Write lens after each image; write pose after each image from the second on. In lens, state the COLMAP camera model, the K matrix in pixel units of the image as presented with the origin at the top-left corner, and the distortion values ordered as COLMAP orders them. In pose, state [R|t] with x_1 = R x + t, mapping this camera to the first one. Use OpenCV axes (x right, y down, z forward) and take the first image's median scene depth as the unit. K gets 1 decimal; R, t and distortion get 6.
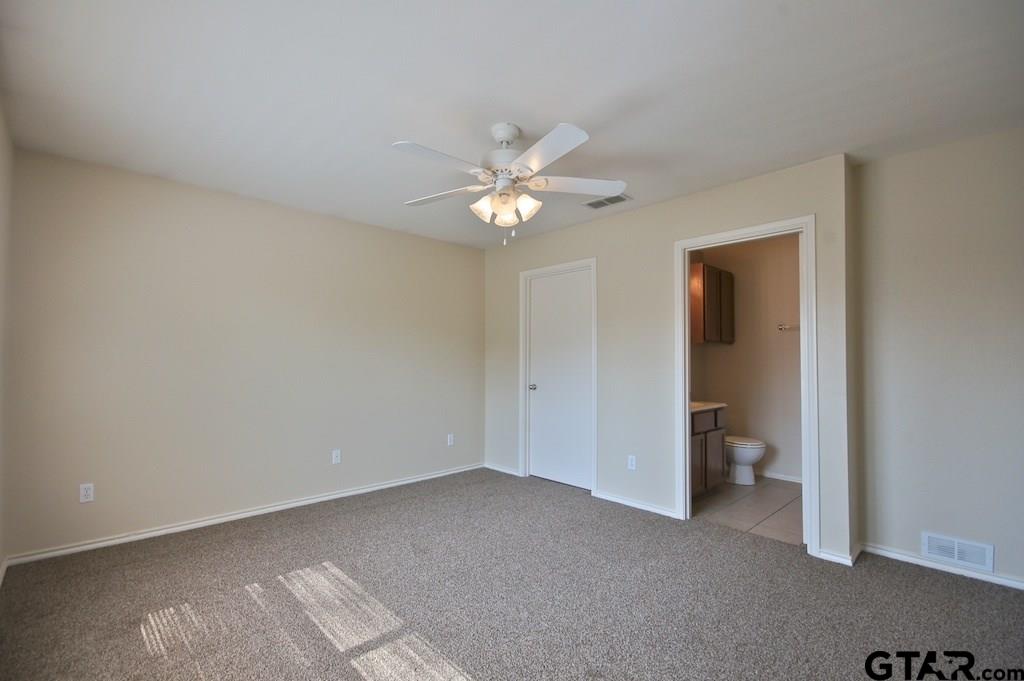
lens RADIAL K [[452.7, 0, 498.2], [0, 452.7, 348.4], [0, 0, 1]] dist [0.000345, 0.000176]
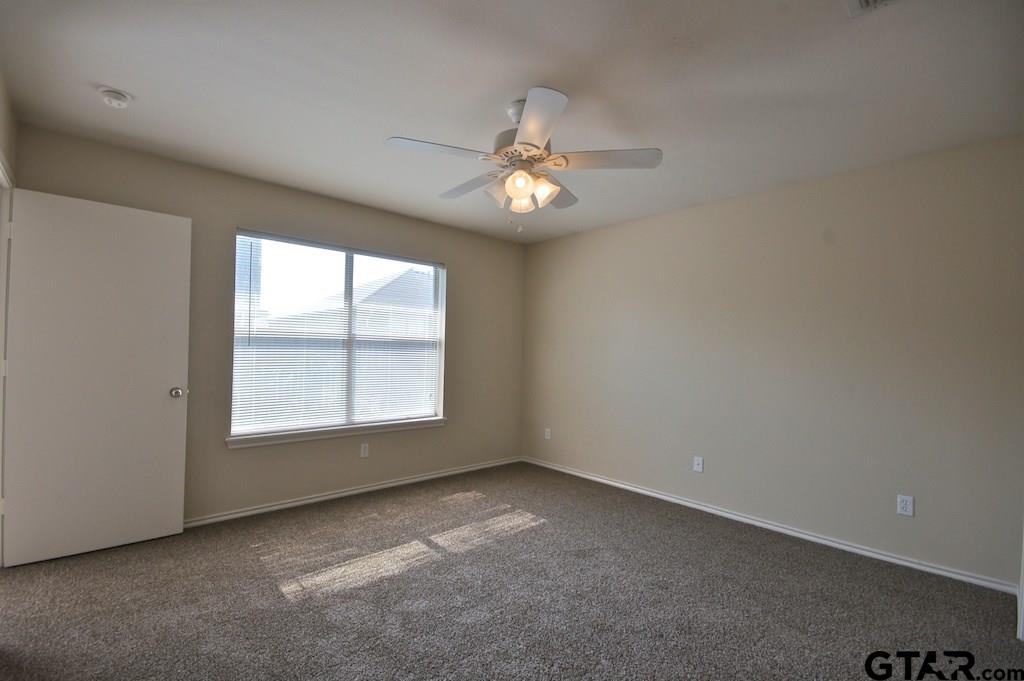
lens RADIAL K [[452.7, 0, 498.2], [0, 452.7, 348.4], [0, 0, 1]] dist [0.000345, 0.000176]
pose [[0.023708, -0.001943, -0.999717, 0.950037], [-0.009565, 0.999952, -0.002170, -0.002011], [0.999673, 0.009613, 0.023688, 0.898647]]
